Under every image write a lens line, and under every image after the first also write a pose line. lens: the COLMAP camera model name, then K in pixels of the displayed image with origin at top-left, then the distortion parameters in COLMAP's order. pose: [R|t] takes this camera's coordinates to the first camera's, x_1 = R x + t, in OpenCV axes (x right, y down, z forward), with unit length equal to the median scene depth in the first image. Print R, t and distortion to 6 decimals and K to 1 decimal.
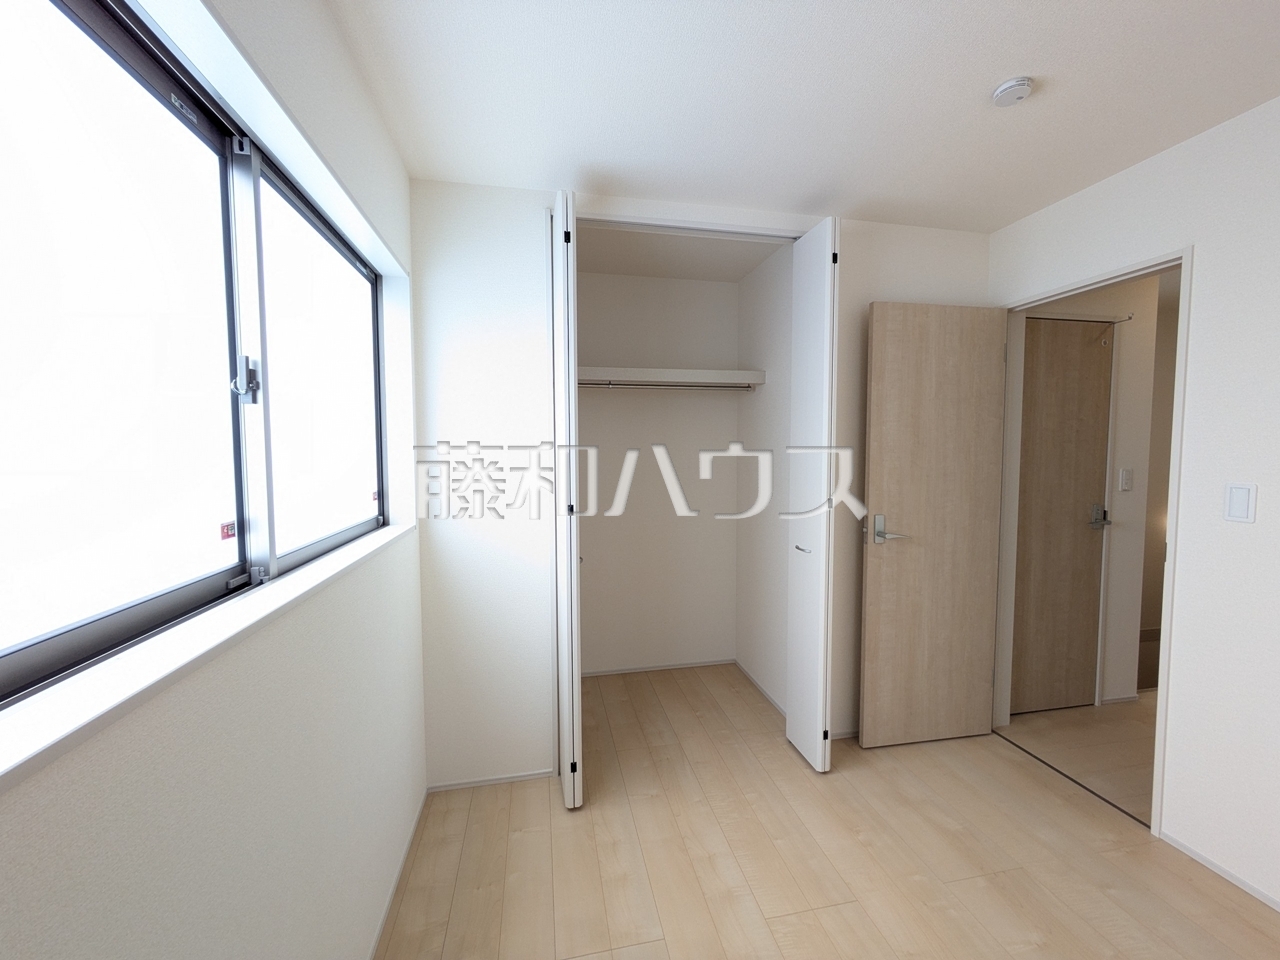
lens RADIAL K [[509.8, 0, 642.1], [0, 509.8, 477.0], [0, 0, 1]] dist [-0.007813, 0.006114]
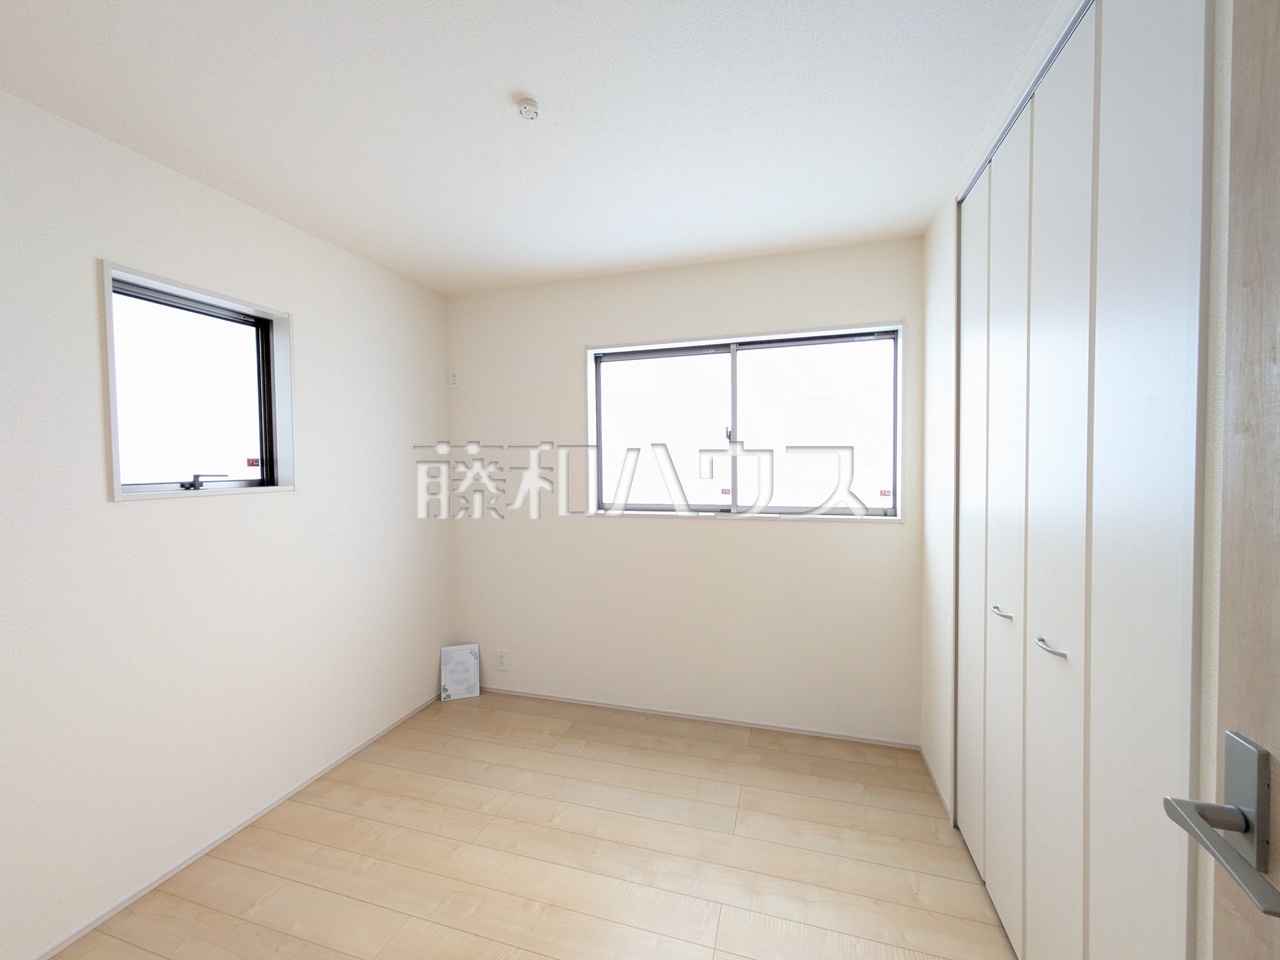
lens RADIAL K [[509.8, 0, 642.1], [0, 509.8, 477.0], [0, 0, 1]] dist [-0.007813, 0.006114]
pose [[-0.475111, 0.035928, -0.879192, 1.199681], [-0.034755, 0.997620, 0.059550, -0.078262], [0.879239, 0.058849, -0.472732, 1.277487]]
